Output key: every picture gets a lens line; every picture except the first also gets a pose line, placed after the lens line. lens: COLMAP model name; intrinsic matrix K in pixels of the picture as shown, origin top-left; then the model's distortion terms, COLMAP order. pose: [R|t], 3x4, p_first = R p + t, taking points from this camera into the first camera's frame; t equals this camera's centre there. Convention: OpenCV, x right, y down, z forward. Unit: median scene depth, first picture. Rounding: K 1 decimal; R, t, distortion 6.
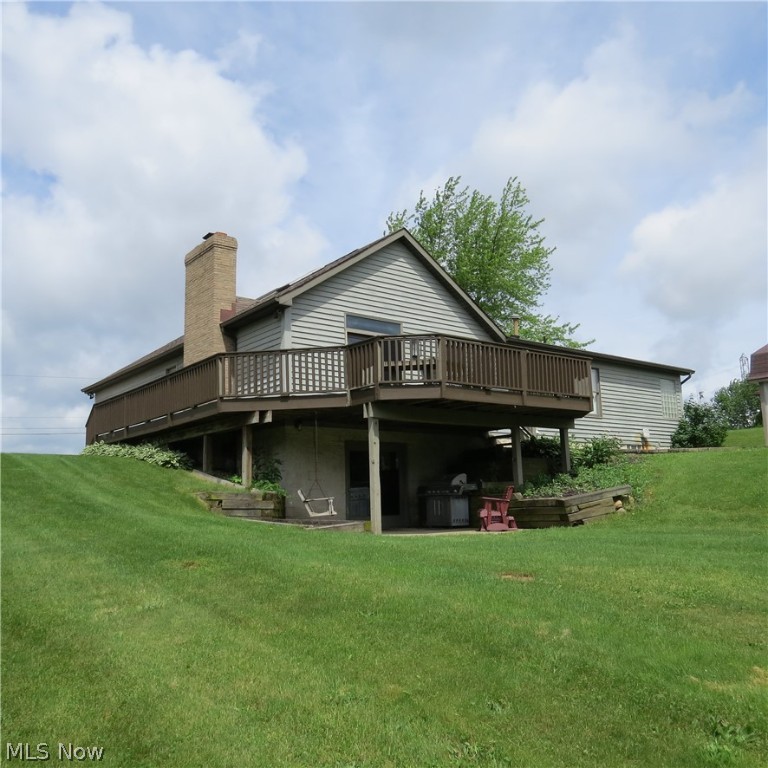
lens RADIAL K [[747.6, 0, 383.0], [0, 747.6, 385.7], [0, 0, 1]] dist [0.006856, 0.000000]
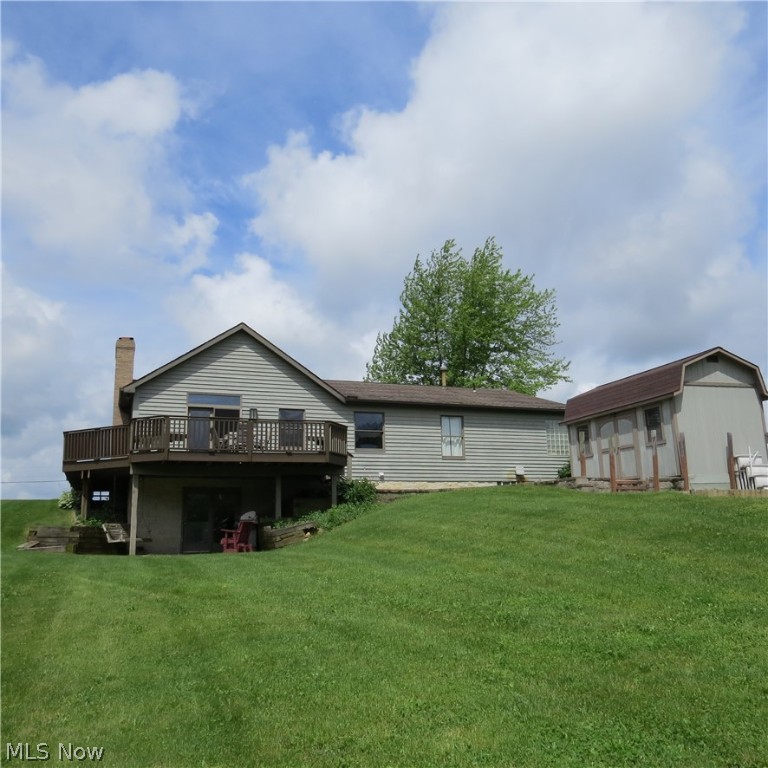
lens RADIAL K [[747.6, 0, 386.0], [0, 747.6, 384.2], [0, 0, 1]] dist [0.006856, 0.000000]
pose [[0.944349, -0.060758, -0.323285, 0.735189], [0.048450, 0.997766, -0.045993, -0.032735], [0.325357, 0.027771, 0.945183, -0.171801]]
